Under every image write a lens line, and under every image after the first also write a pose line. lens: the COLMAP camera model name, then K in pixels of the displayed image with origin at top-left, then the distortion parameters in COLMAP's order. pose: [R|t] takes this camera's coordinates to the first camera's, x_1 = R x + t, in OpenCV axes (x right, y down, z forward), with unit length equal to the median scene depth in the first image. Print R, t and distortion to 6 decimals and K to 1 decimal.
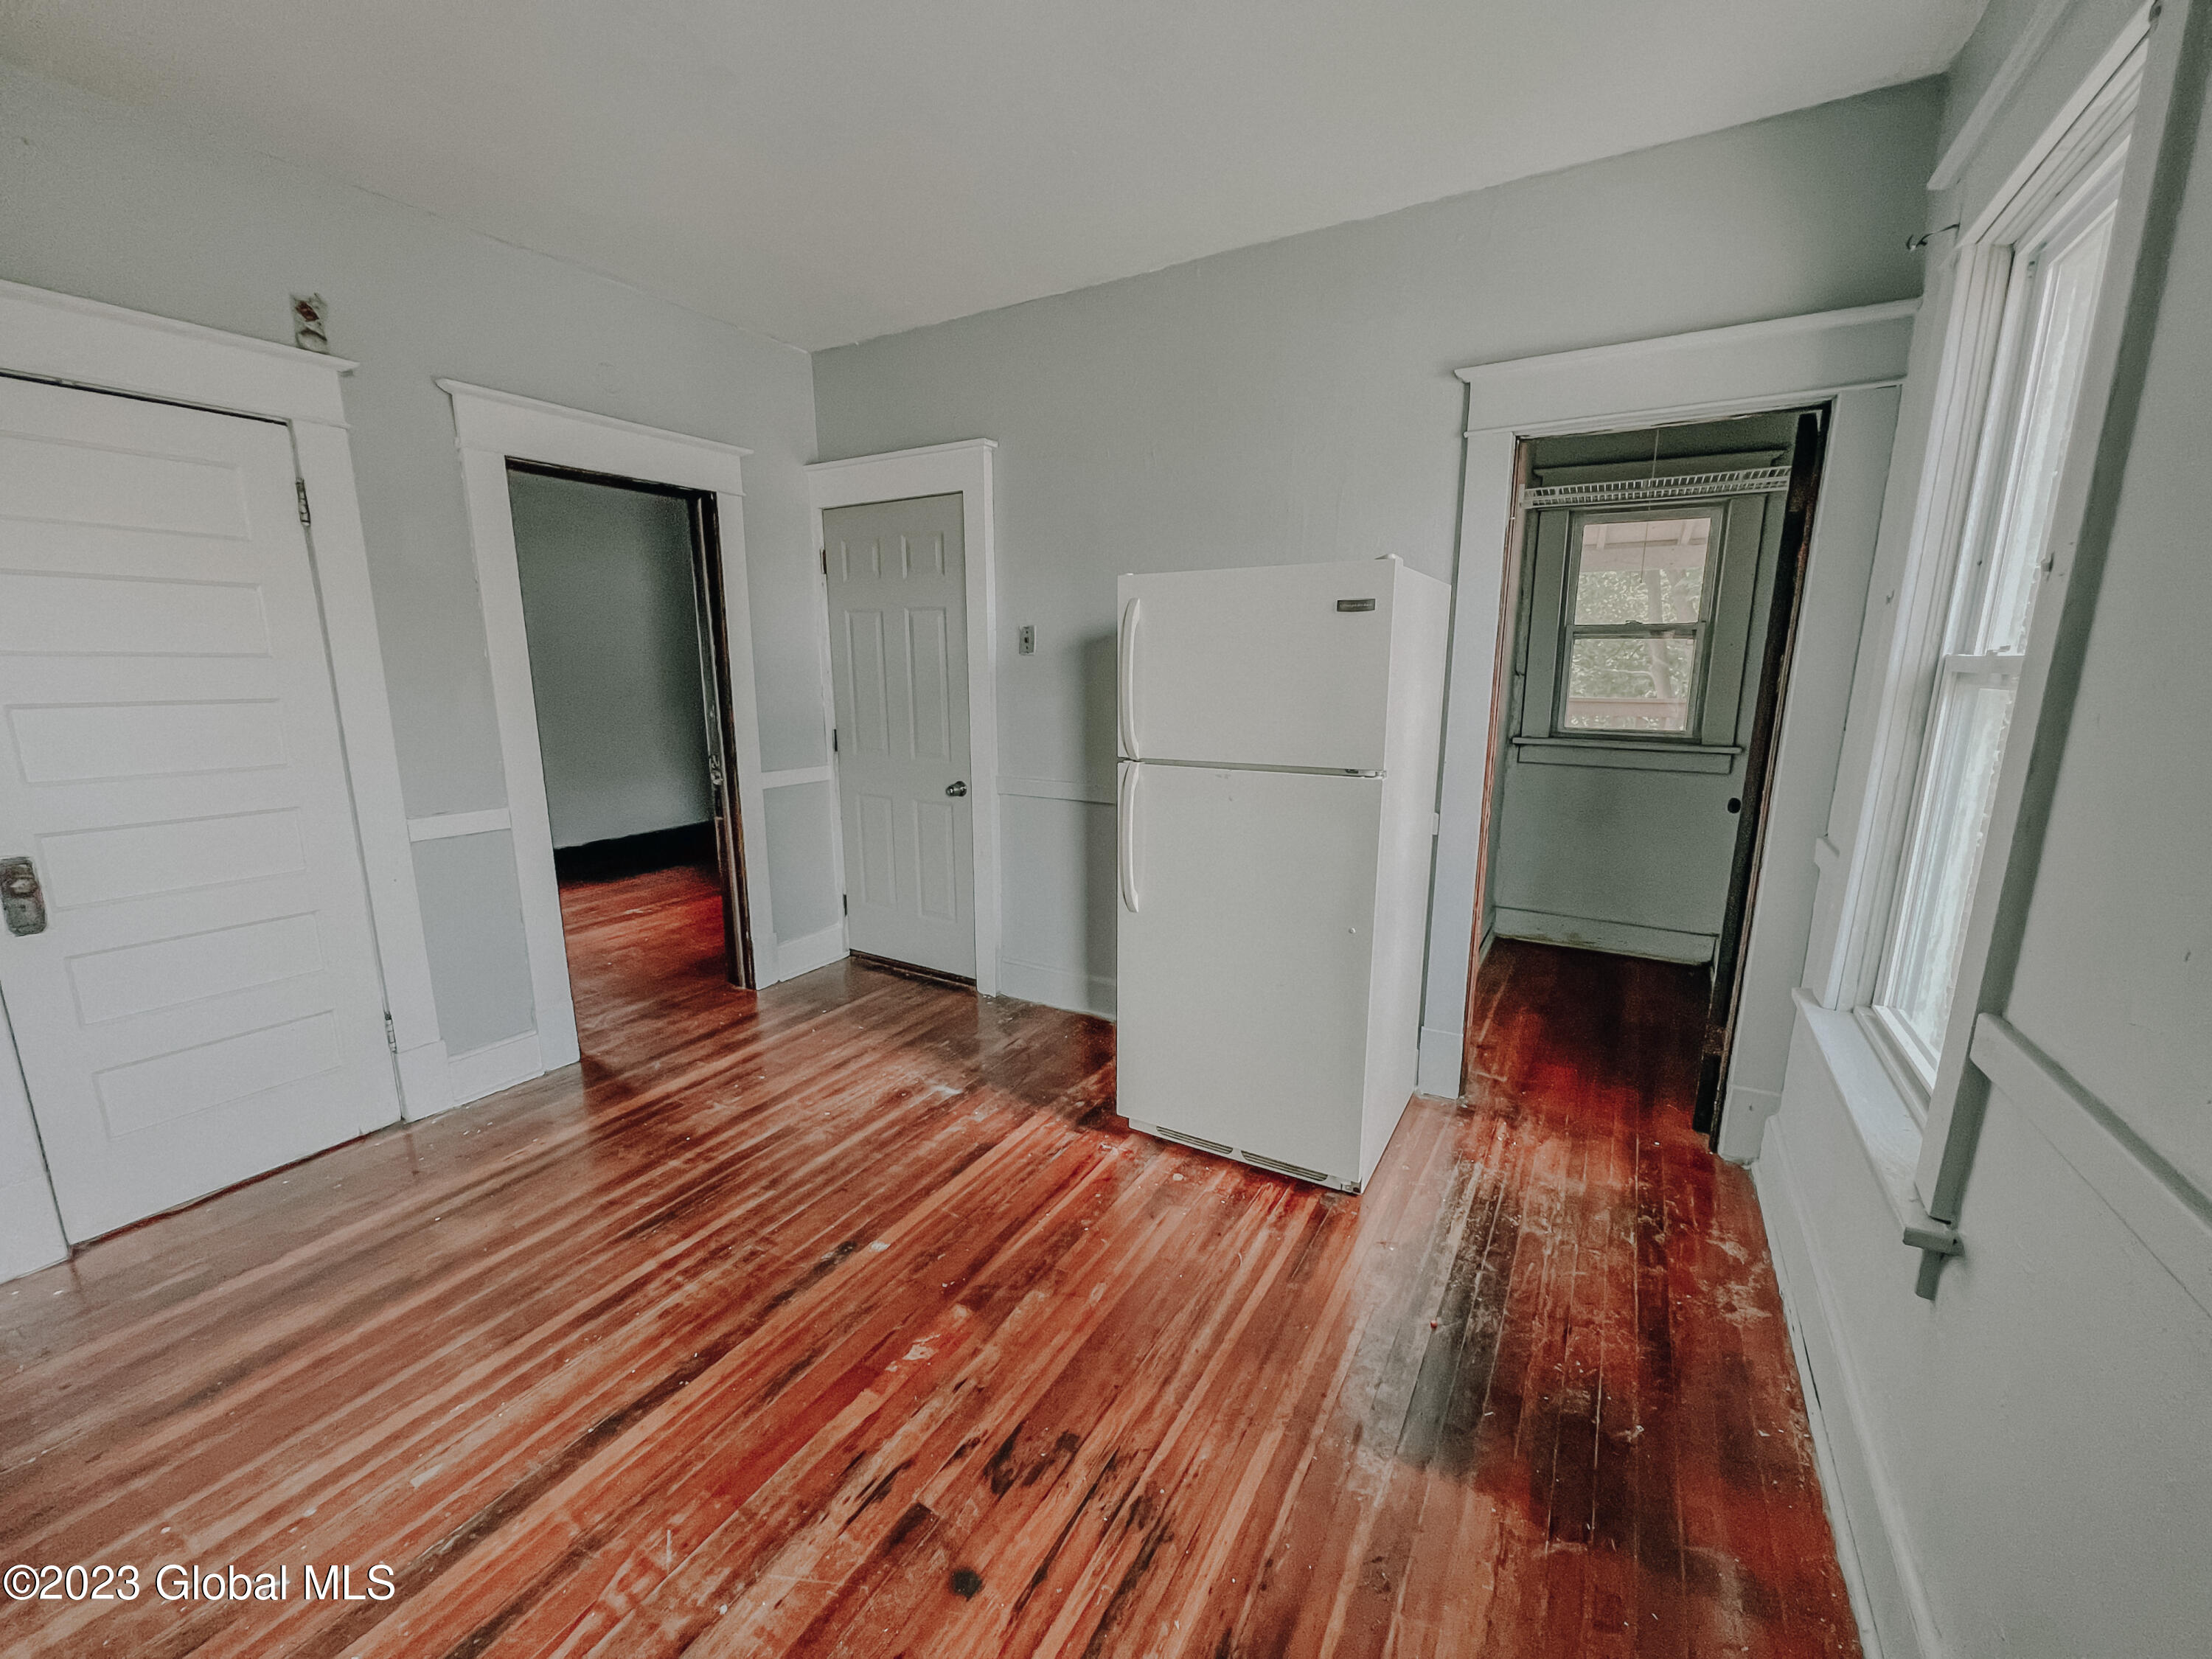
lens RADIAL K [[888.5, 0, 1099.7], [0, 888.5, 837.5], [0, 0, 1]] dist [-0.003336, 0.000765]
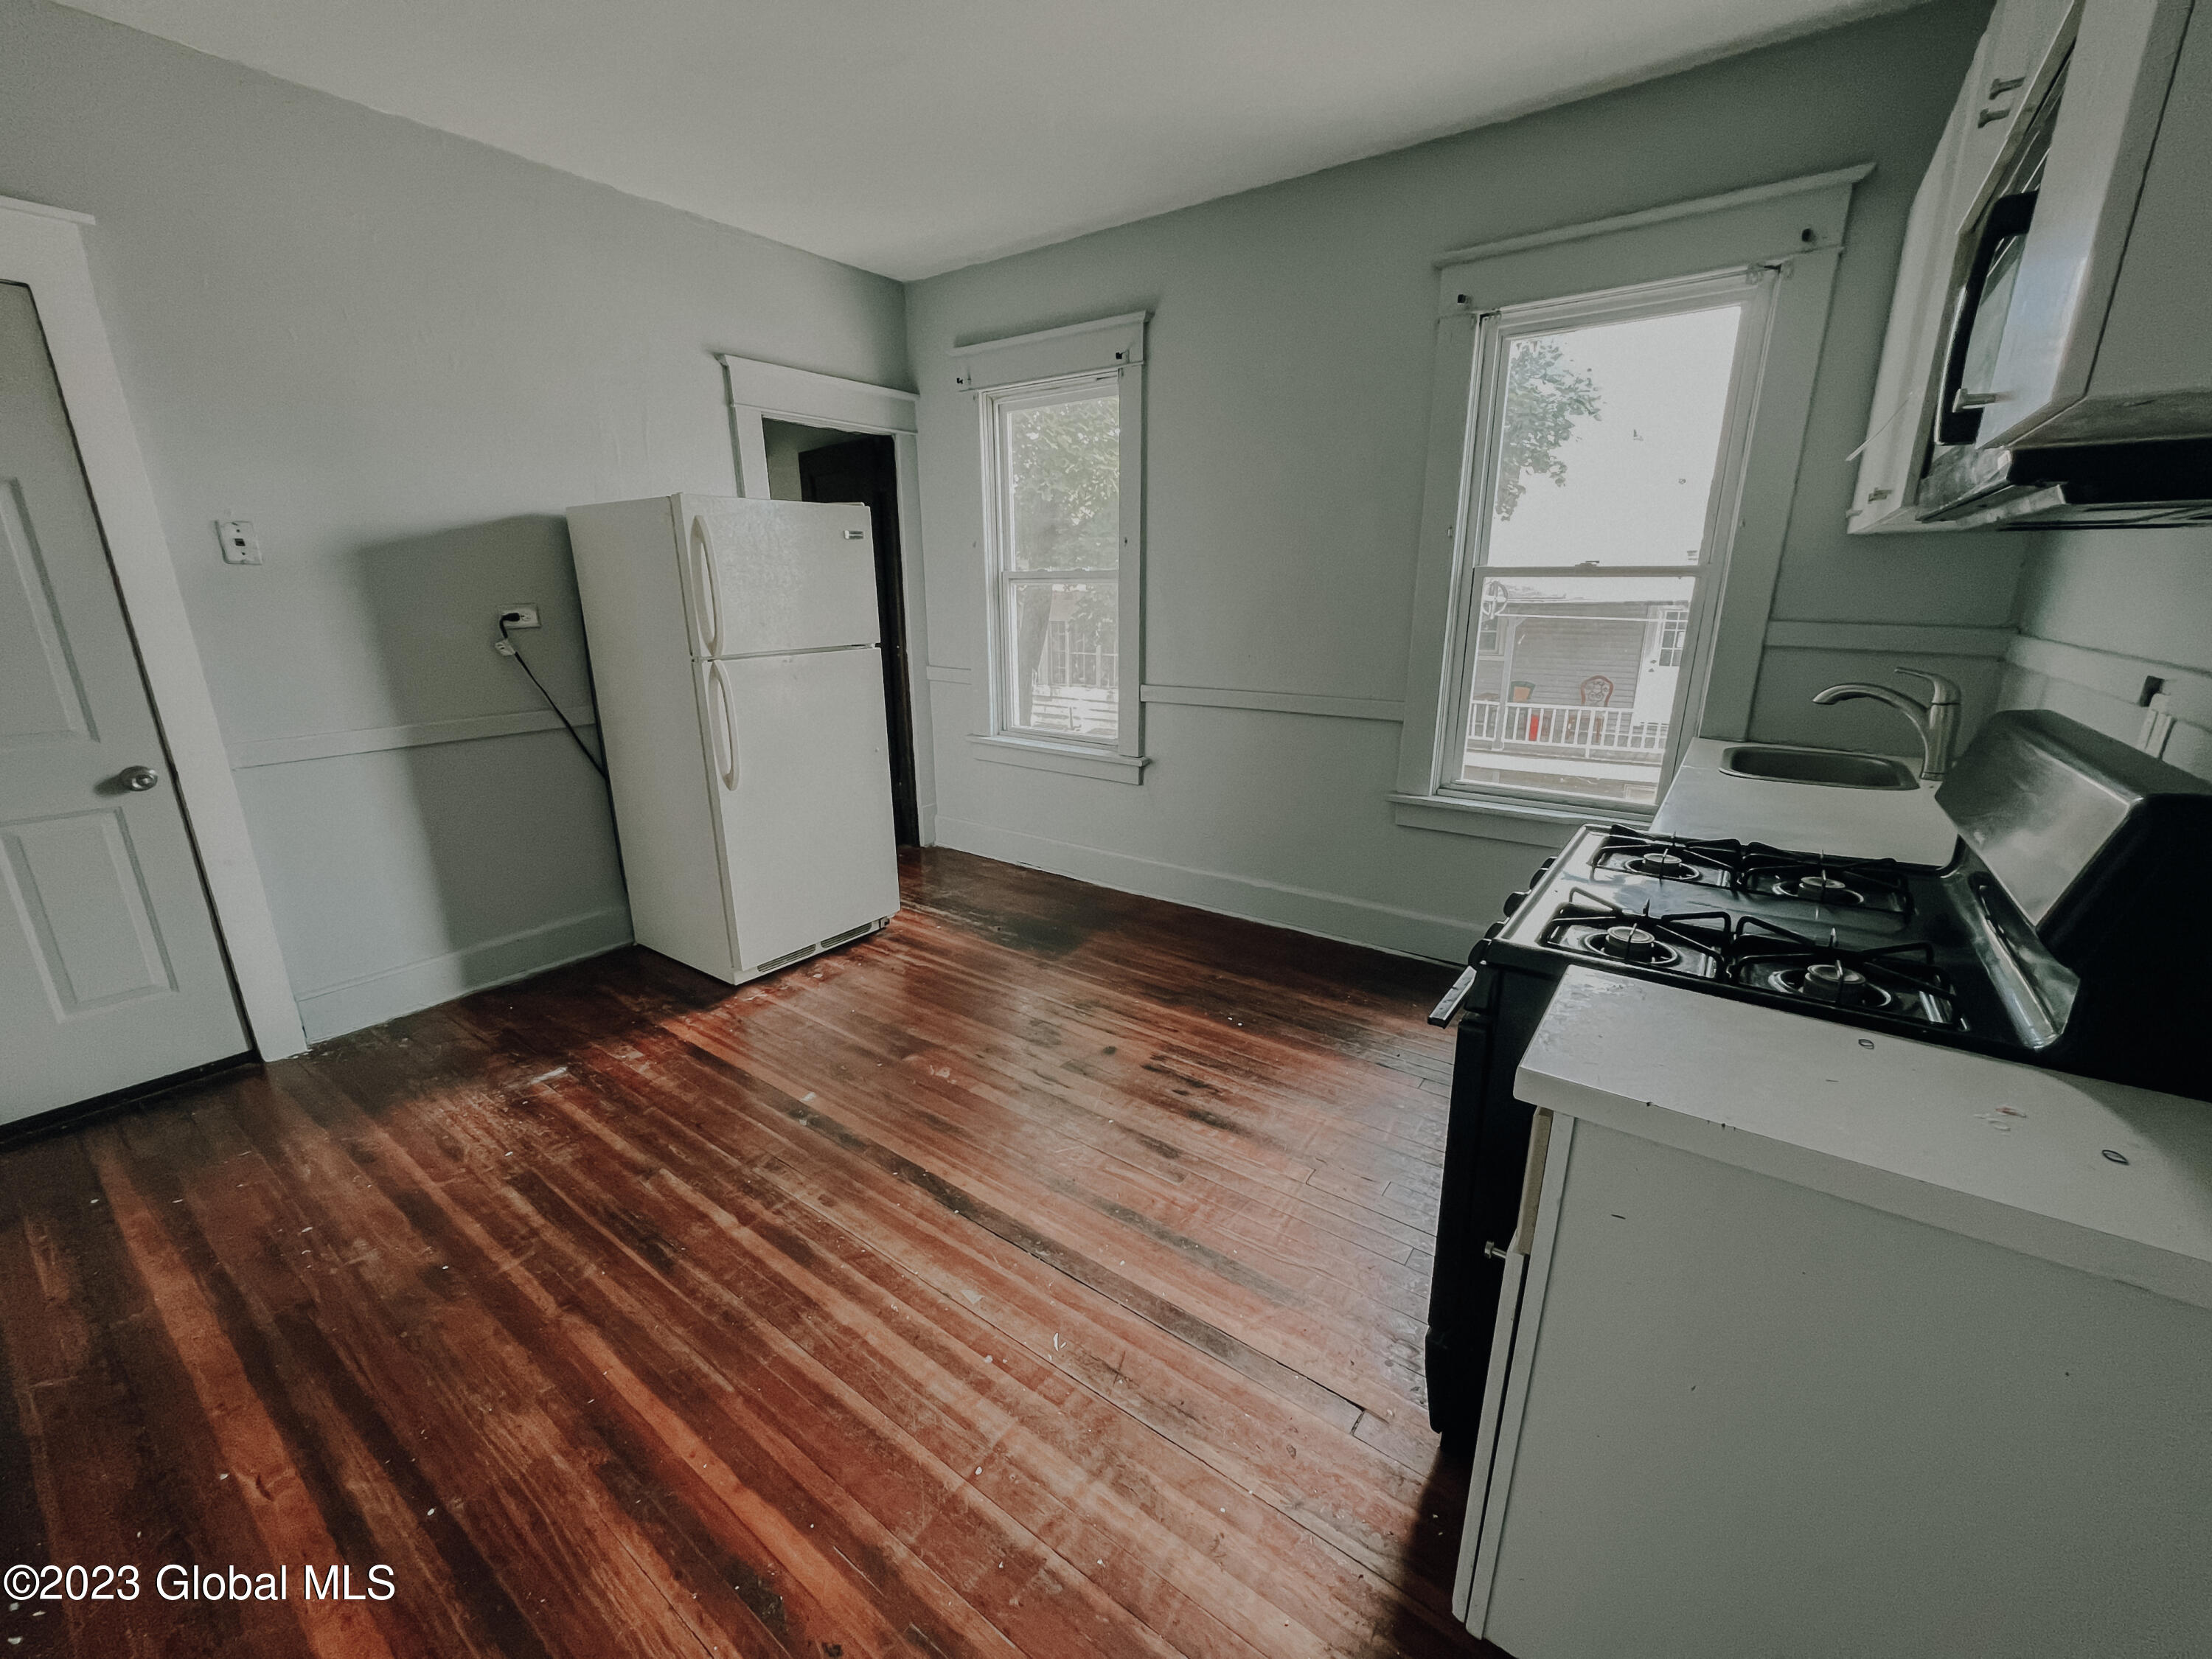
lens RADIAL K [[888.5, 0, 1104.8], [0, 888.5, 838.8], [0, 0, 1]] dist [-0.003336, 0.000765]
pose [[0.099178, -0.280286, 0.954779, -1.123677], [0.200328, 0.945489, 0.256749, -0.063012], [-0.974696, 0.165805, 0.149920, 0.379969]]
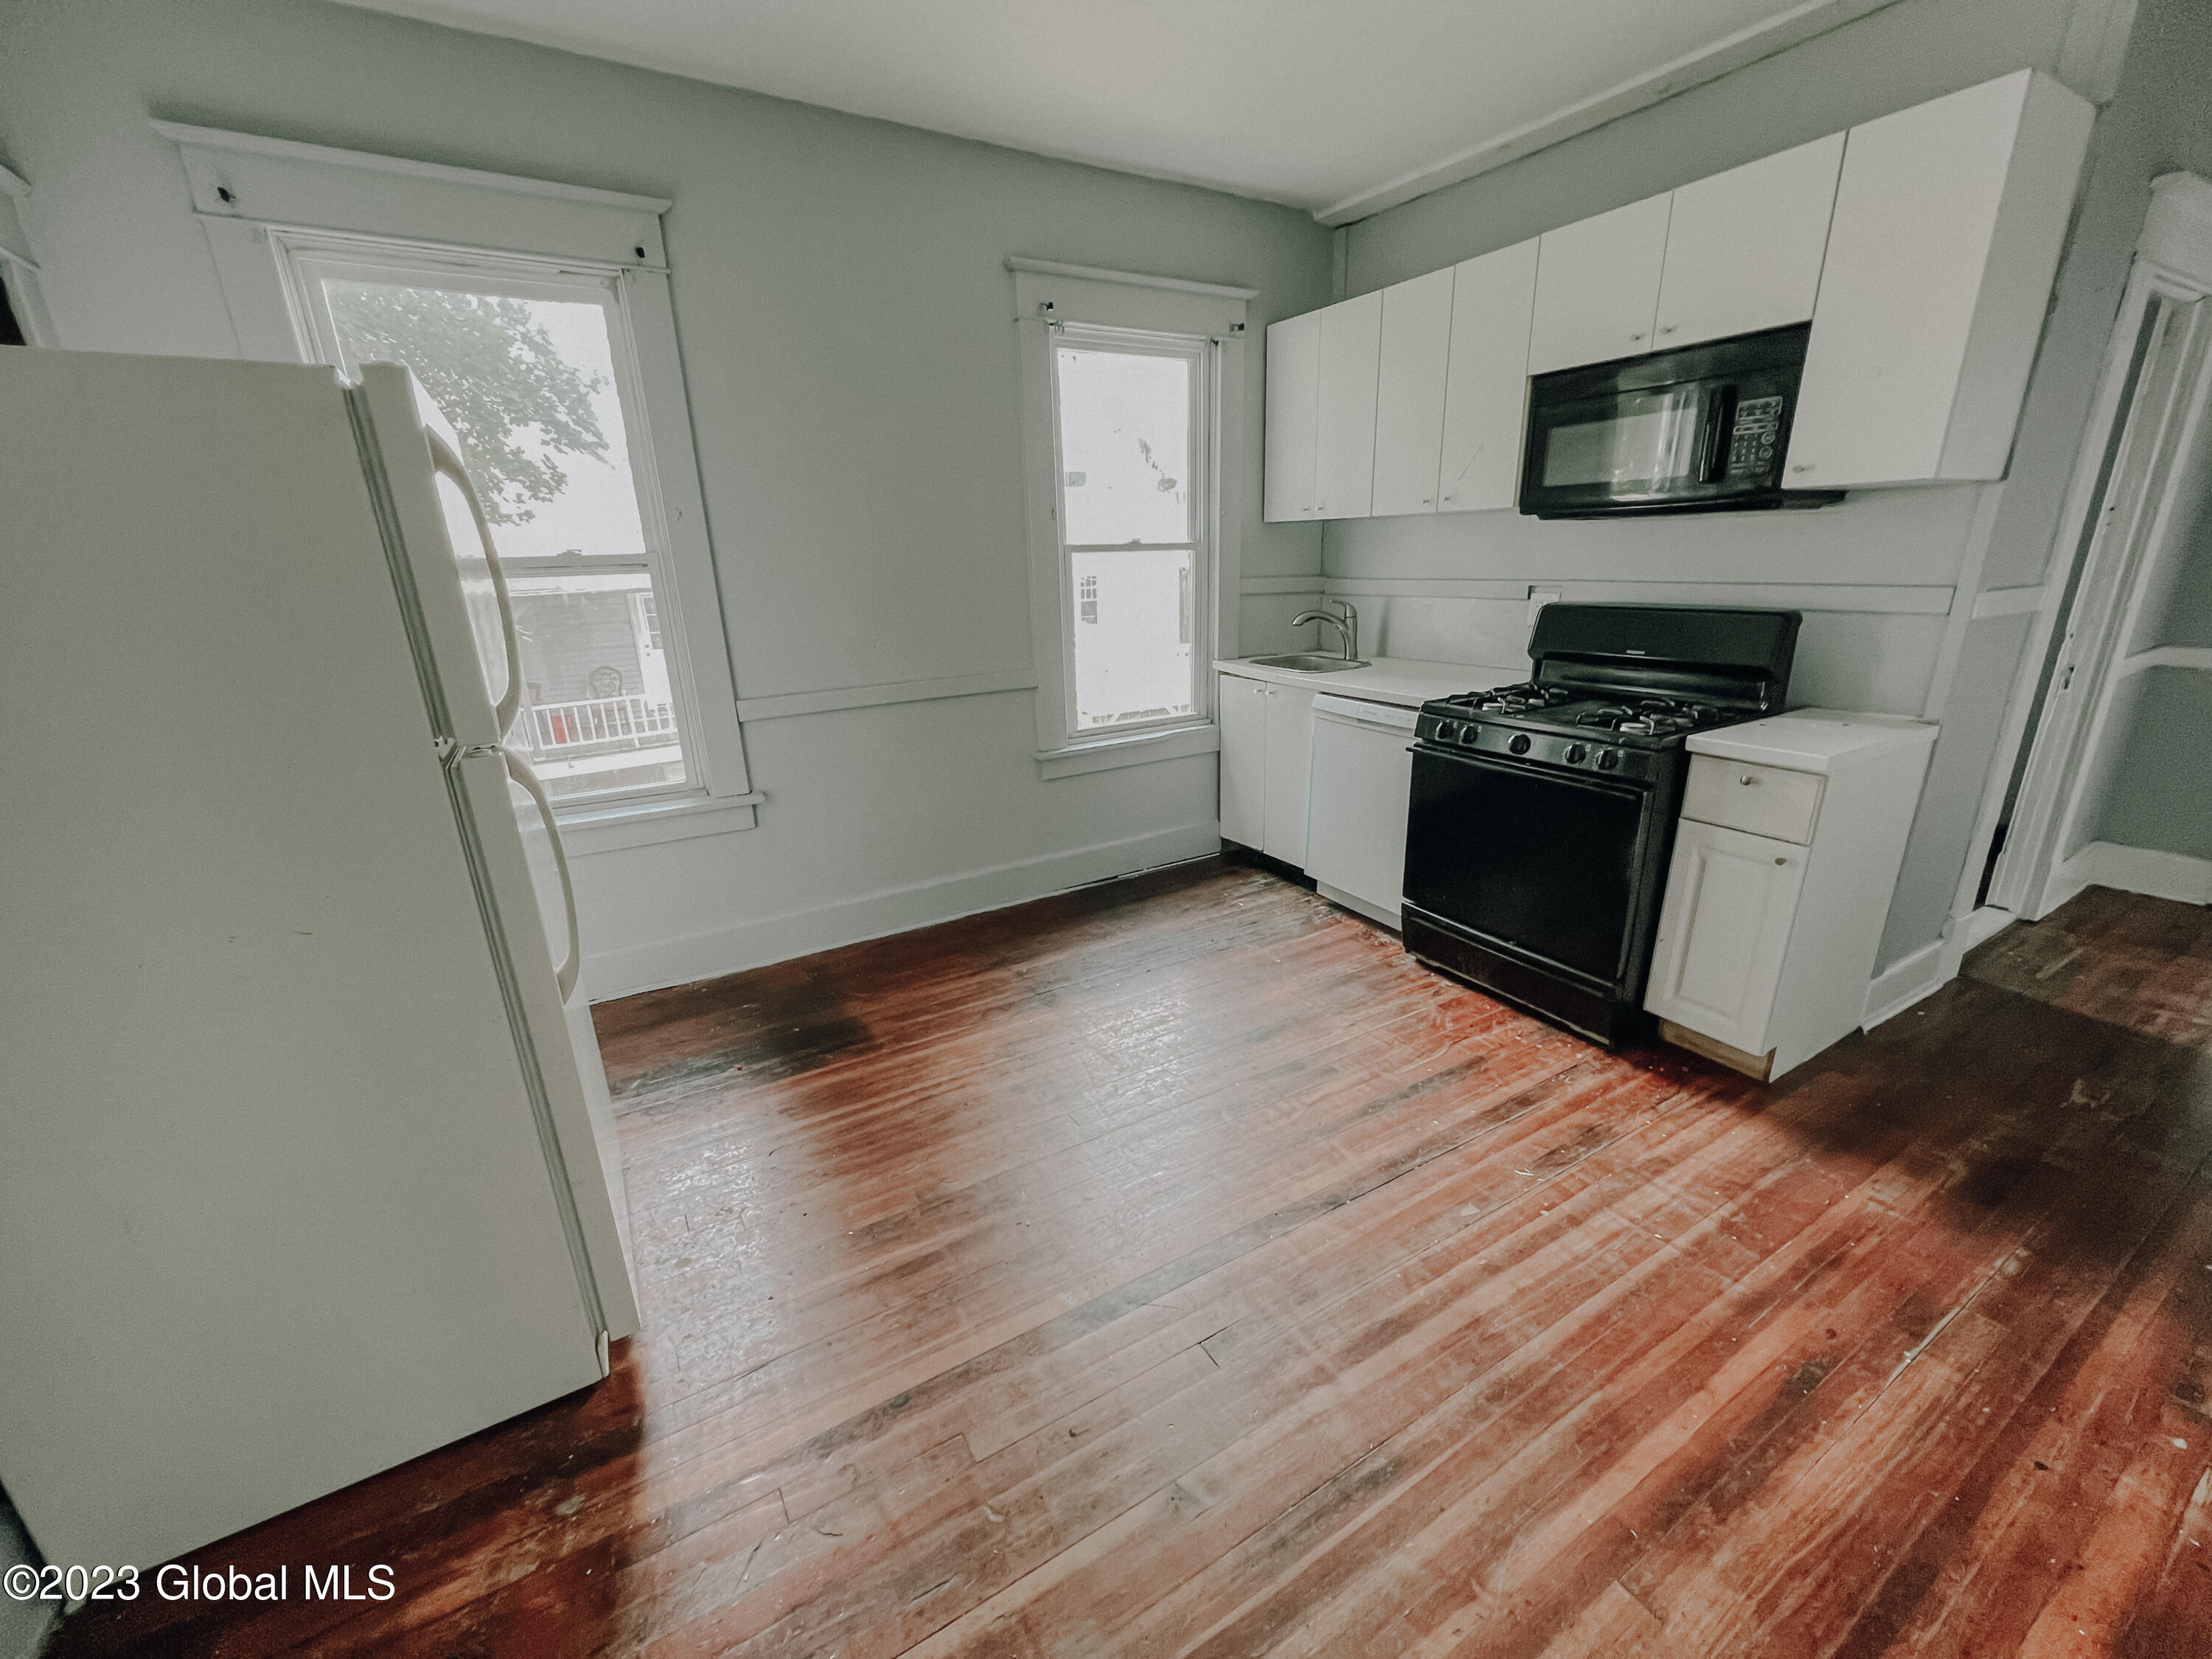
lens RADIAL K [[888.5, 0, 1102.9], [0, 888.5, 838.6], [0, 0, 1]] dist [-0.003336, 0.000765]
pose [[-0.873864, -0.128906, 0.468770, -0.556838], [0.120309, 0.876882, 0.465407, -0.250504], [-0.471050, 0.463100, -0.750767, 1.300329]]
